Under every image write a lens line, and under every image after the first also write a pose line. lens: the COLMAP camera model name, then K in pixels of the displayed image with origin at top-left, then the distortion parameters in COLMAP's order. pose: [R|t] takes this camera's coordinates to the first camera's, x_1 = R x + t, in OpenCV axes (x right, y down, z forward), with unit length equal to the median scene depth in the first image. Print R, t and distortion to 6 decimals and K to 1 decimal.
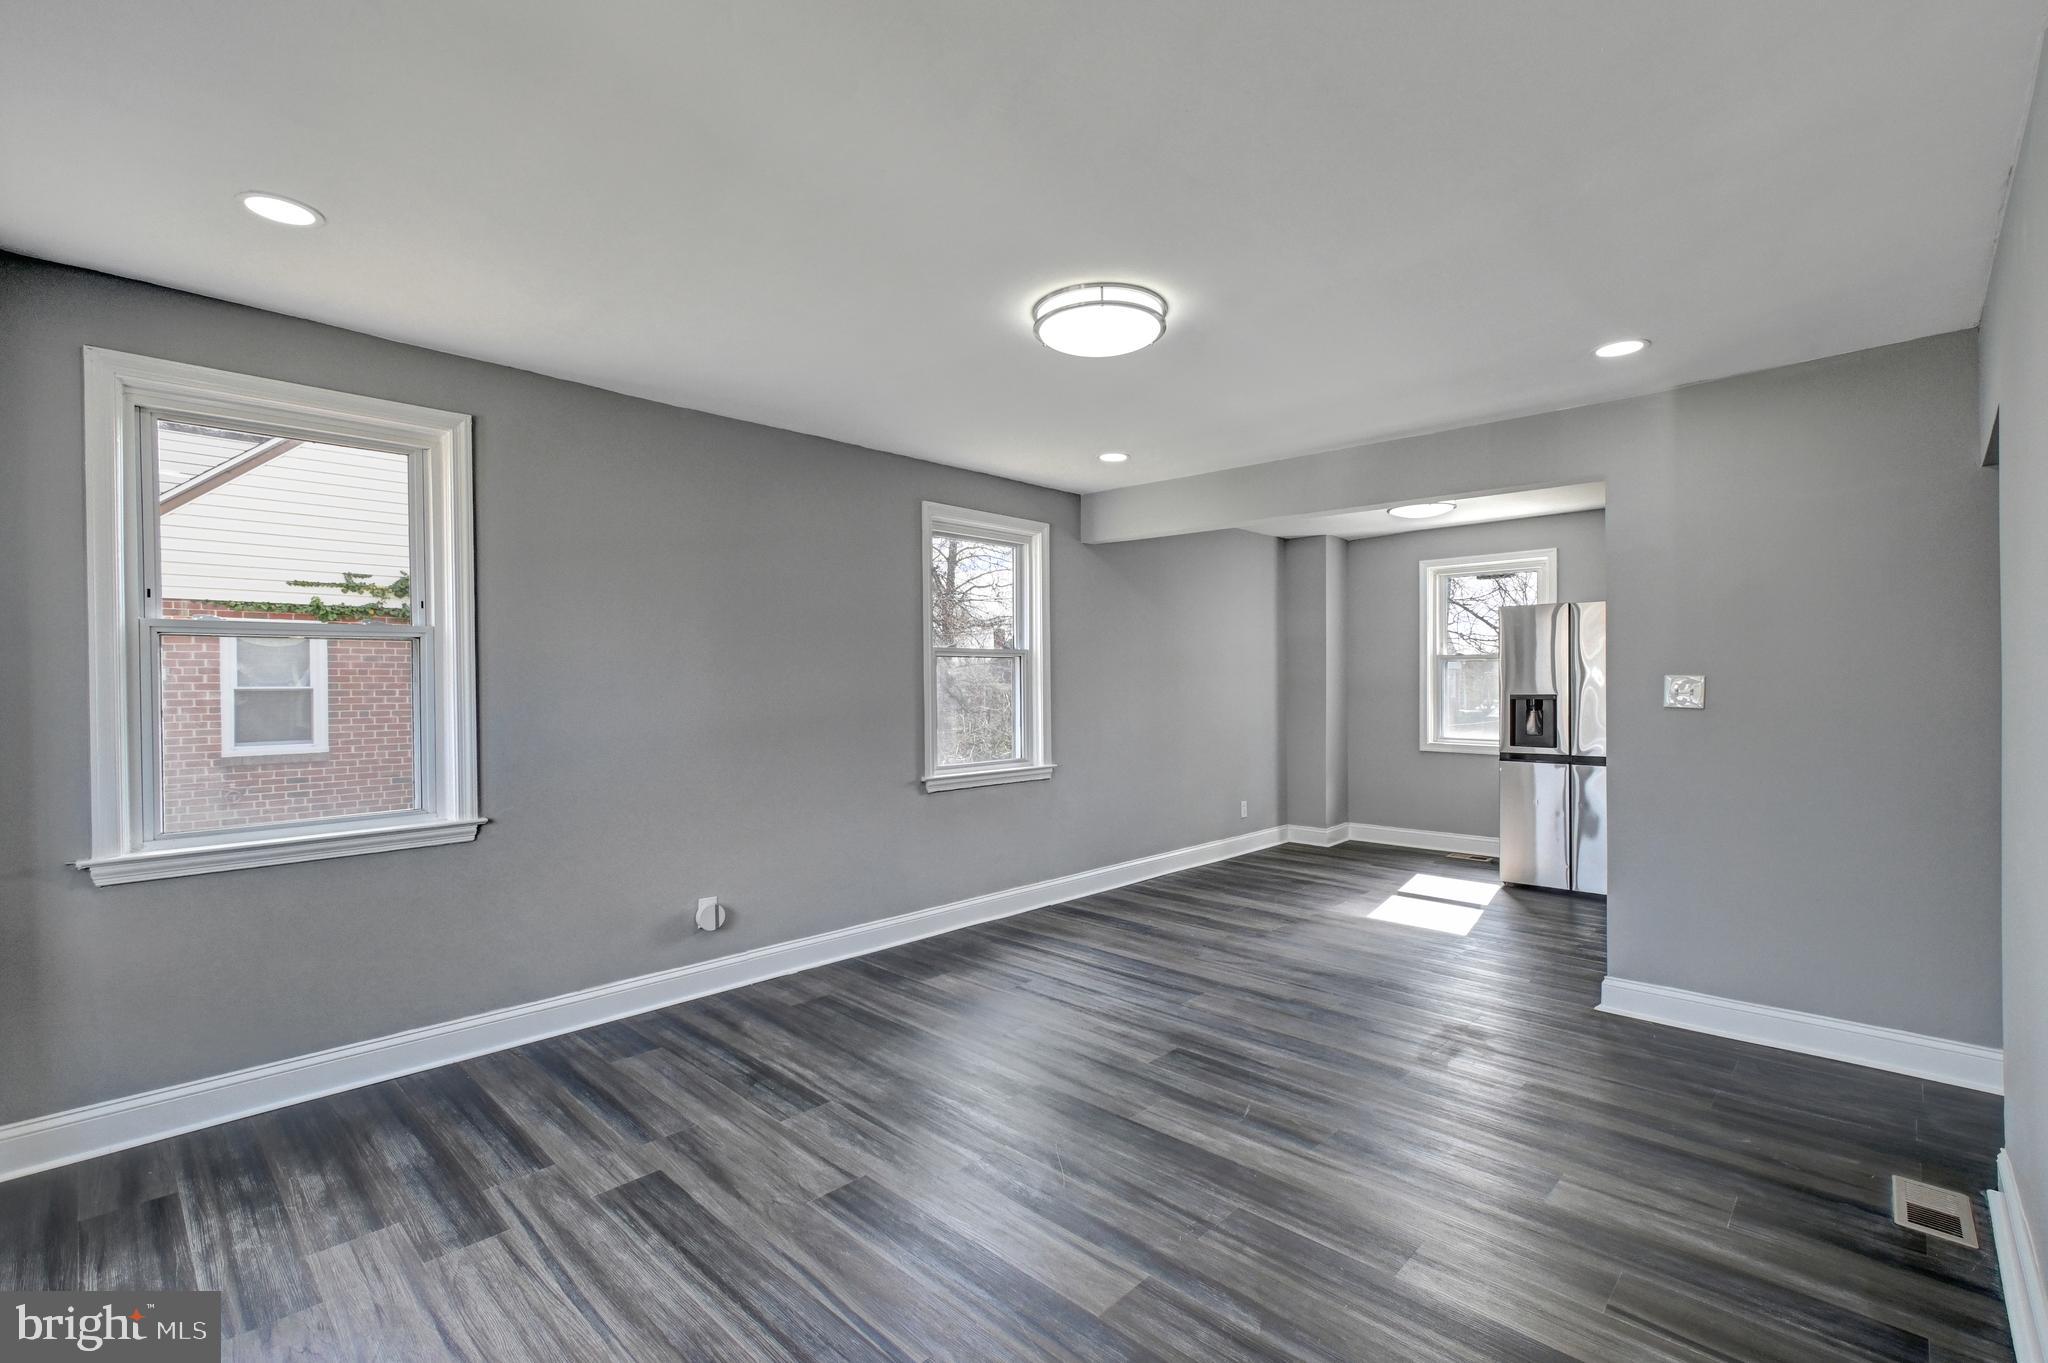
lens RADIAL K [[908.1, 0, 1014.0], [0, 908.1, 683.5], [0, 0, 1]] dist [0.006562, -0.002423]
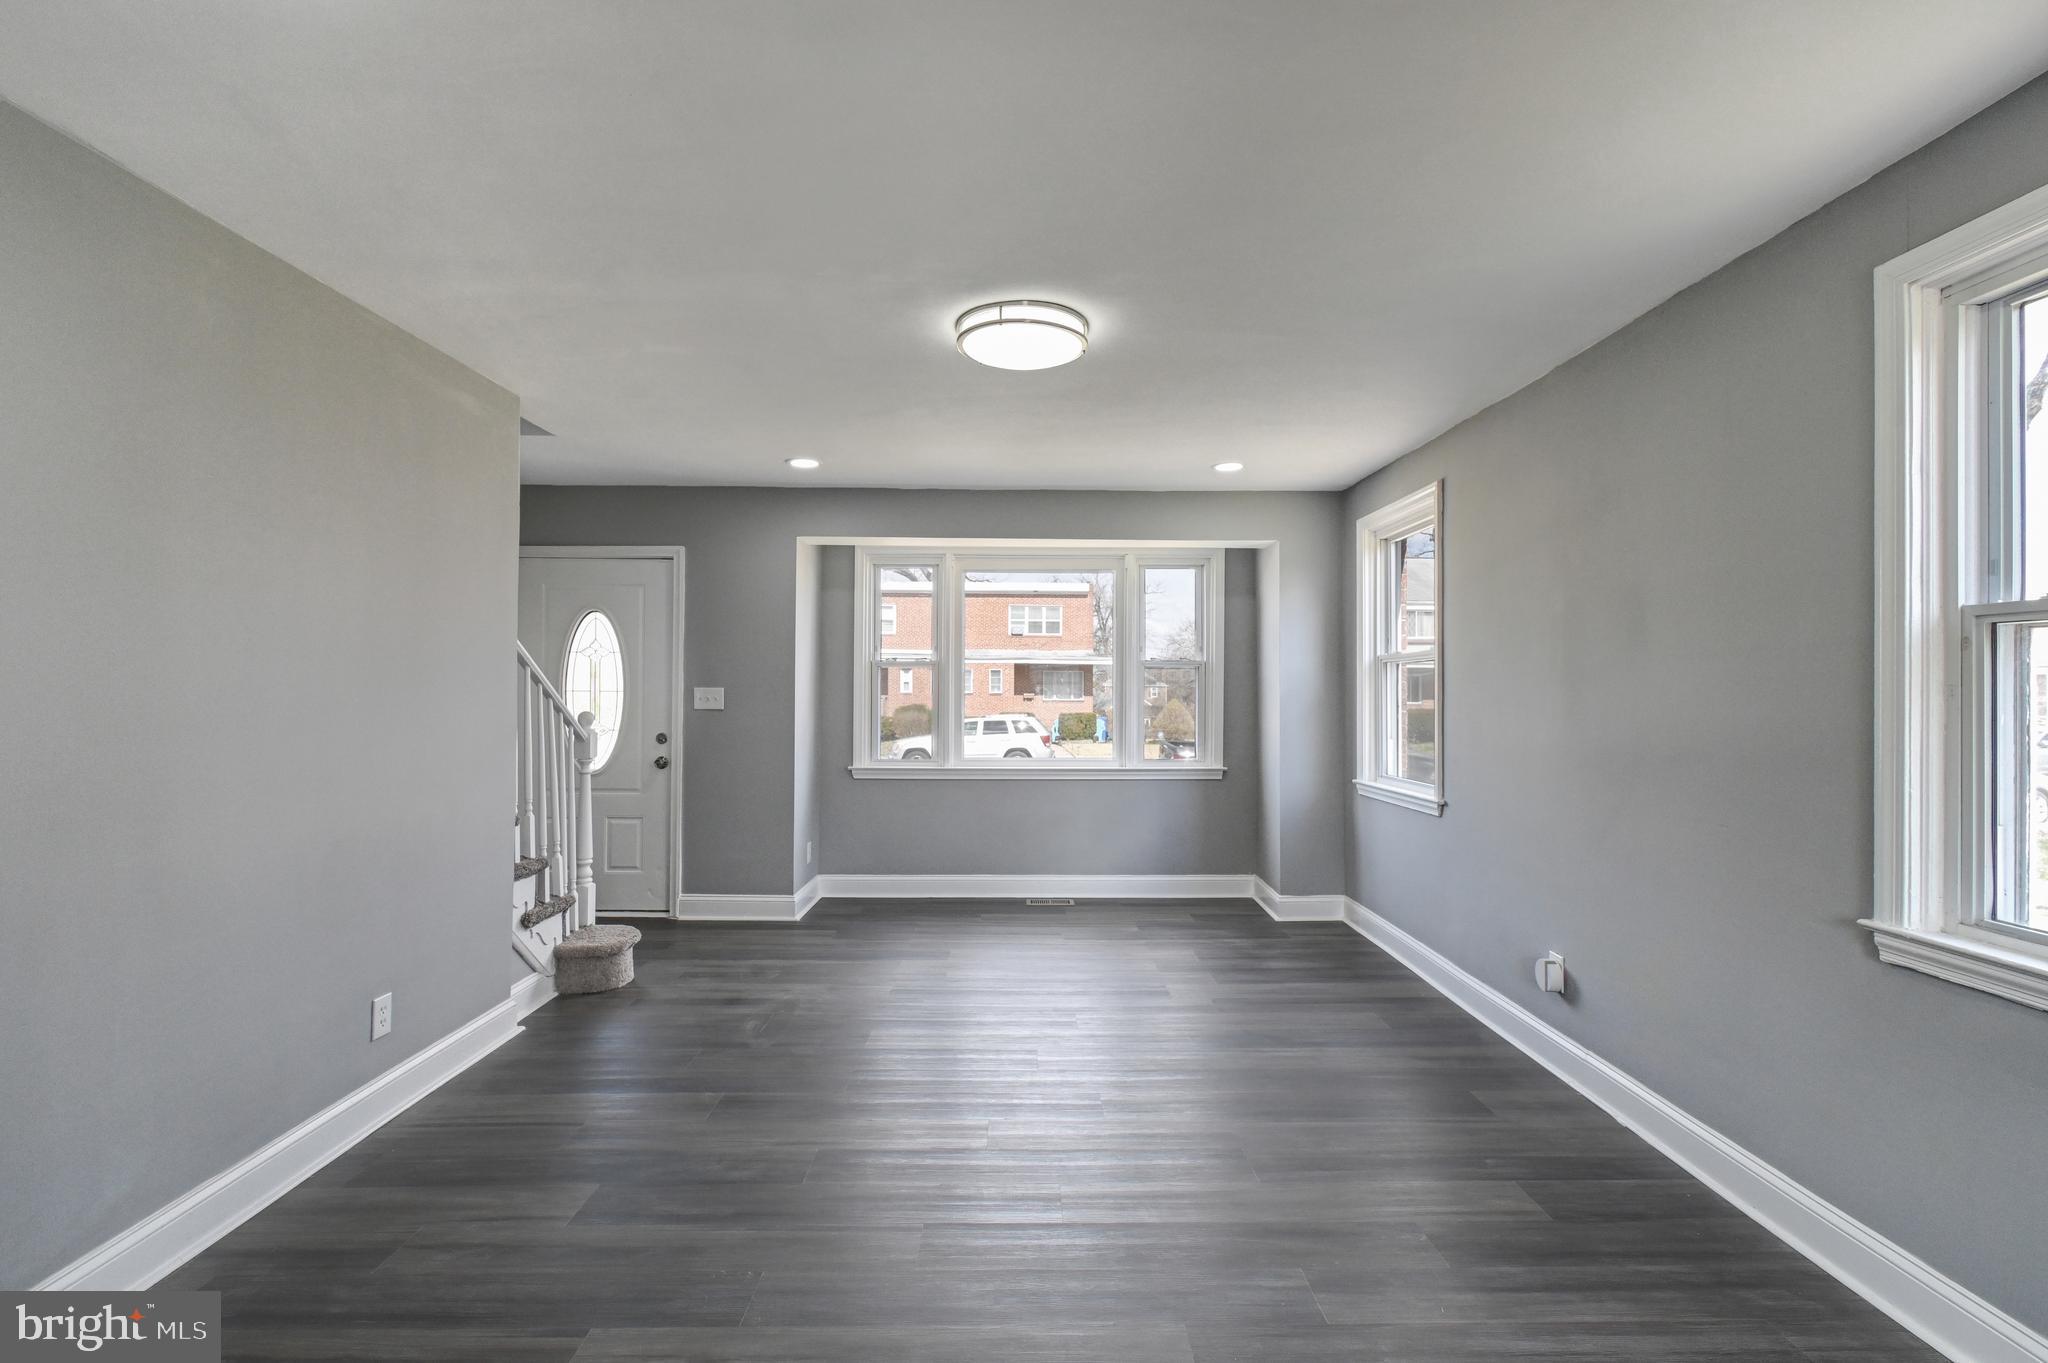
lens RADIAL K [[908.1, 0, 1030.3], [0, 908.1, 686.3], [0, 0, 1]] dist [0.006562, -0.002423]
pose [[-0.705654, 0.002250, -0.708553, 0.706401], [0.002051, 0.999997, 0.001133, -0.011458], [0.708553, -0.000654, -0.705657, 1.505698]]
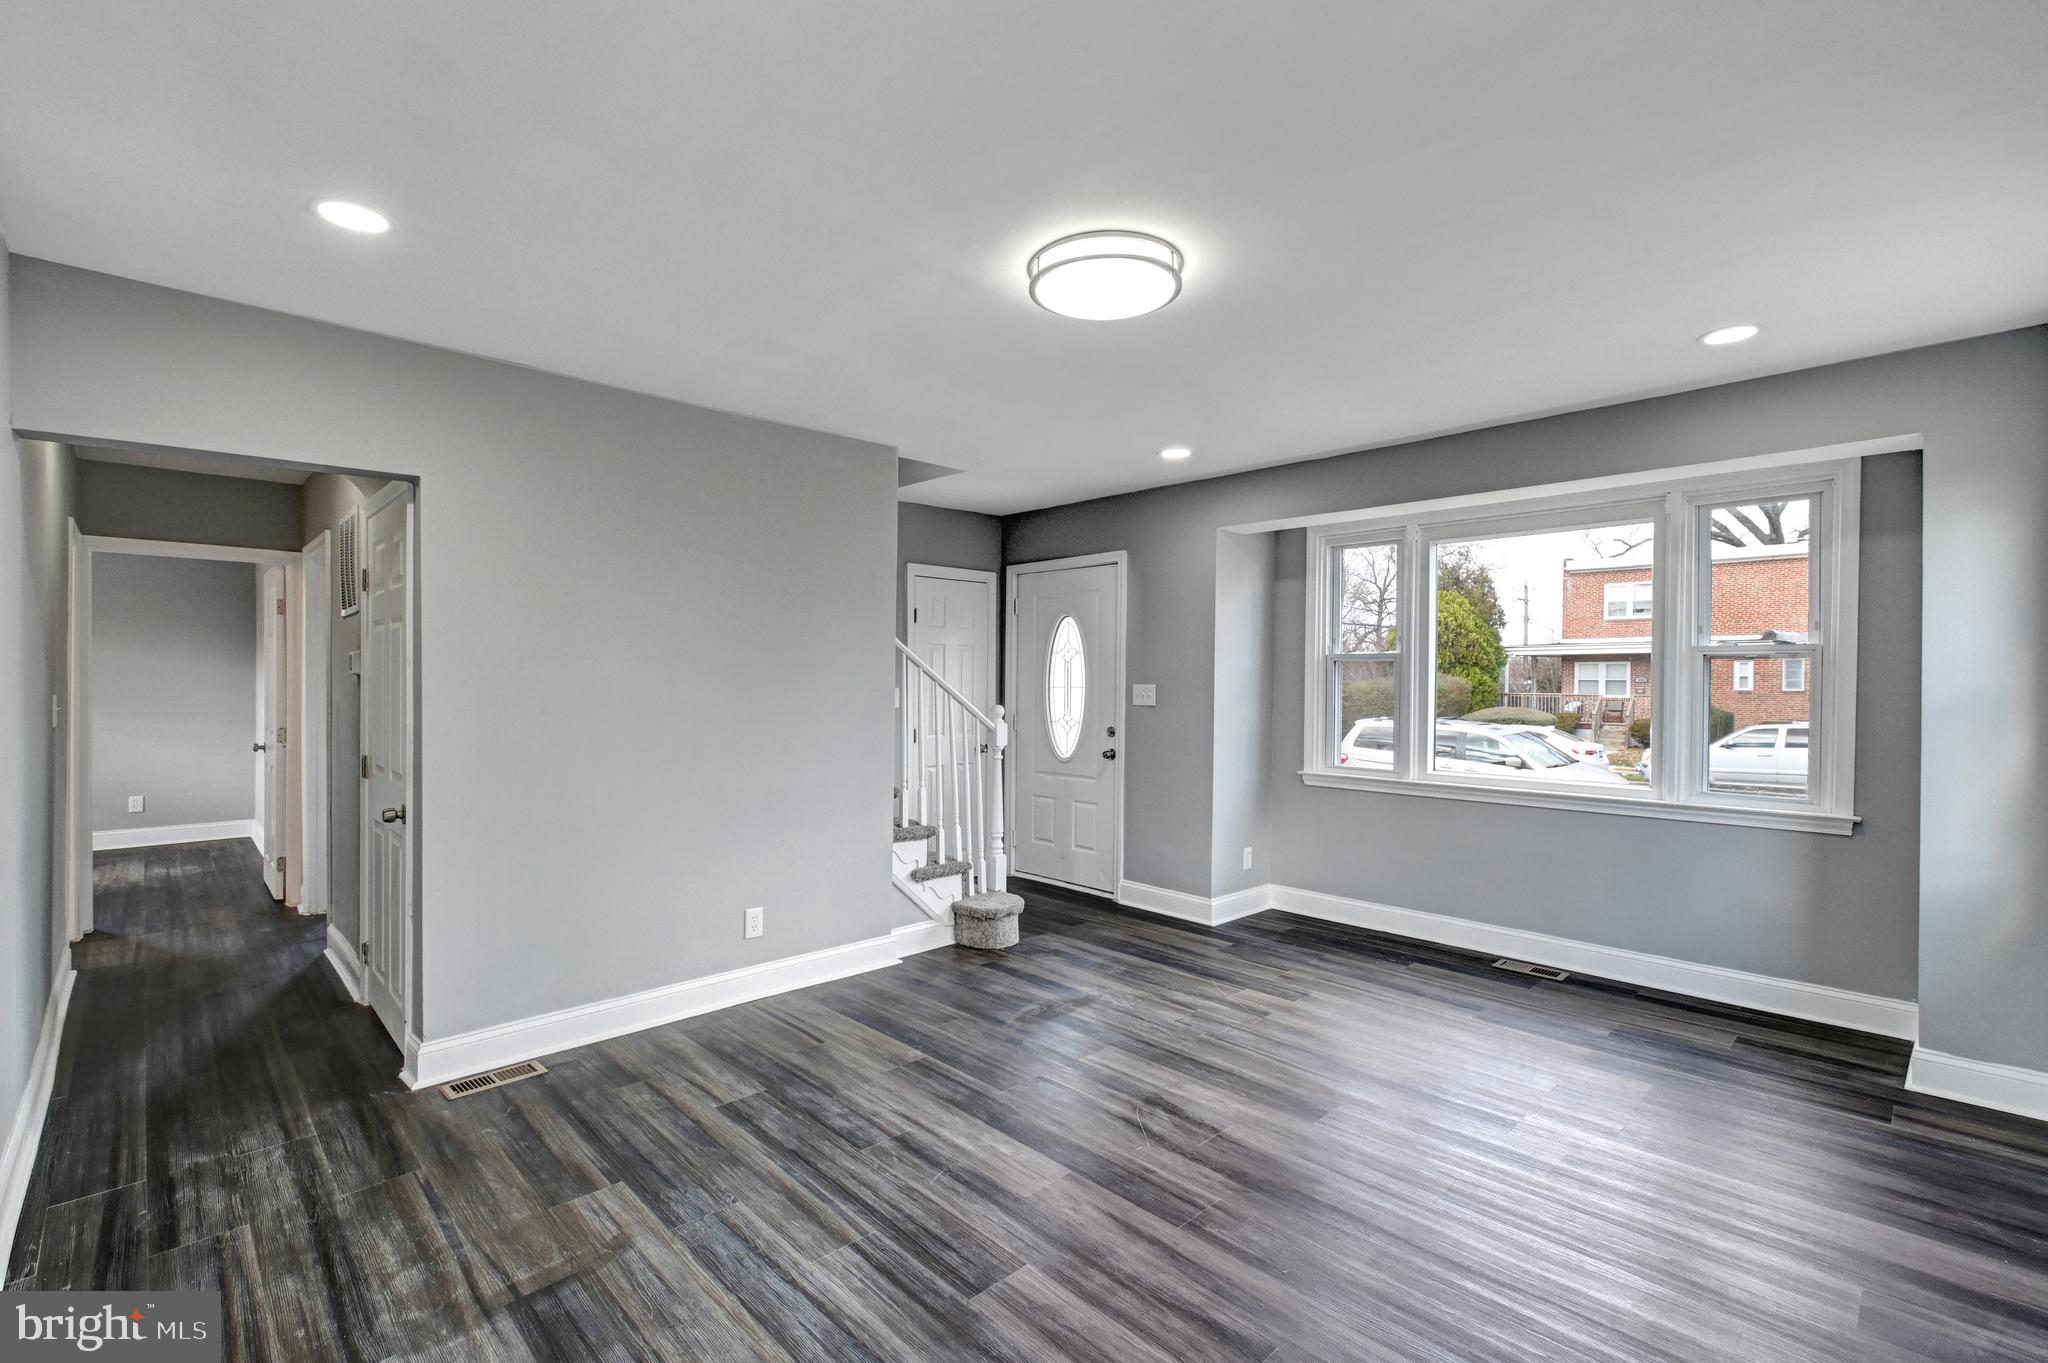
lens RADIAL K [[908.1, 0, 1026.9], [0, 908.1, 687.9], [0, 0, 1]] dist [0.006562, -0.002423]
pose [[-0.999651, 0.002346, 0.026309, 0.126738], [0.002498, 0.999980, 0.005753, -0.012579], [-0.026295, 0.005817, -0.999637, 1.639895]]
